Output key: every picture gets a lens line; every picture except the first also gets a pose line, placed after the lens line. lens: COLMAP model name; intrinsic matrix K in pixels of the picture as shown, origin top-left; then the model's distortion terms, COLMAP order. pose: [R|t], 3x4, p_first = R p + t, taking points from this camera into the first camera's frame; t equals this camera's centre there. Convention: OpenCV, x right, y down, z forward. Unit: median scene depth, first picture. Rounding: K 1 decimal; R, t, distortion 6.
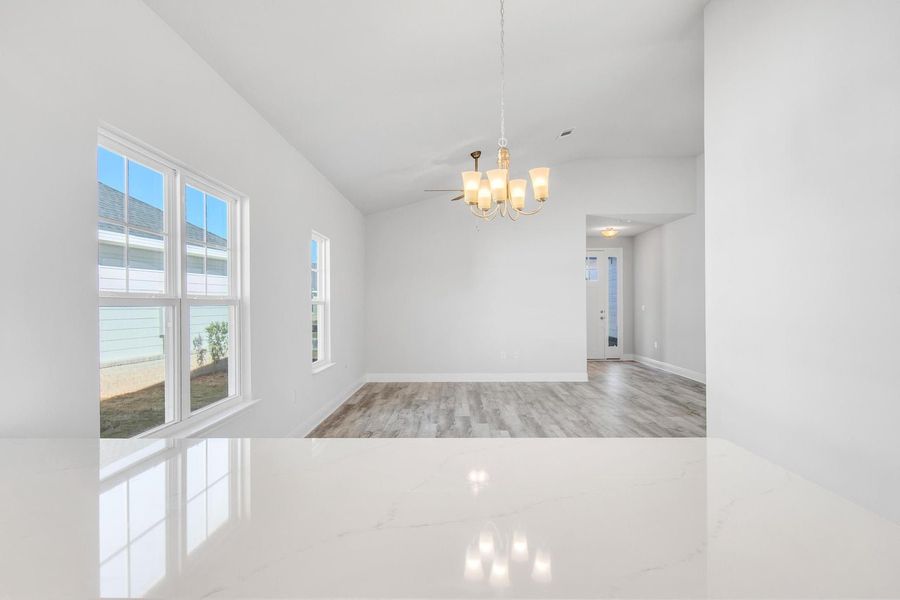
lens RADIAL K [[594.4, 0, 449.0], [0, 594.4, 299.1], [0, 0, 1]] dist [0.011603, 0.001650]
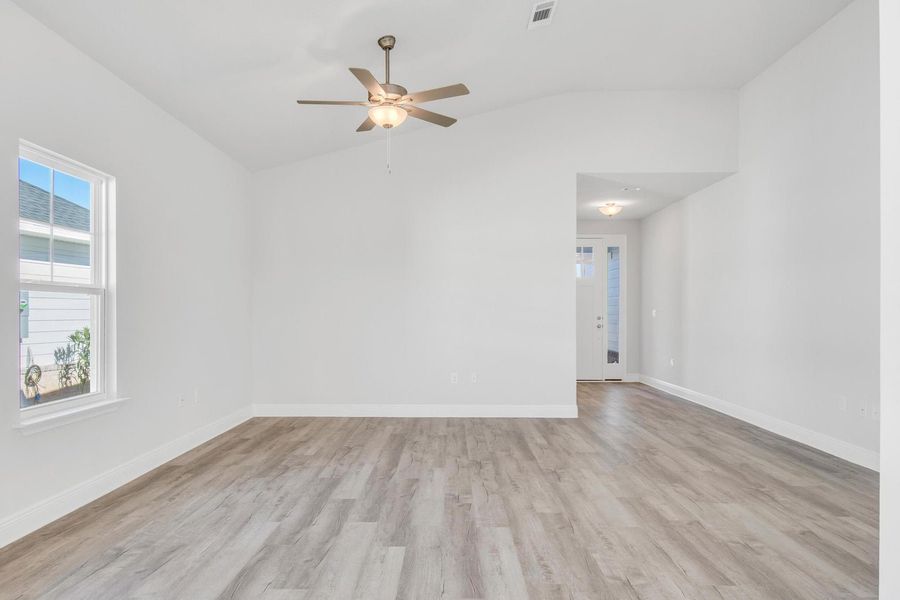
lens RADIAL K [[594.4, 0, 446.9], [0, 594.4, 303.6], [0, 0, 1]] dist [0.011603, 0.001650]
pose [[0.999955, 0.009501, 0.000613, 0.083568], [-0.009497, 0.999932, -0.006797, 0.014097], [-0.000677, 0.006791, 0.999977, 0.323422]]
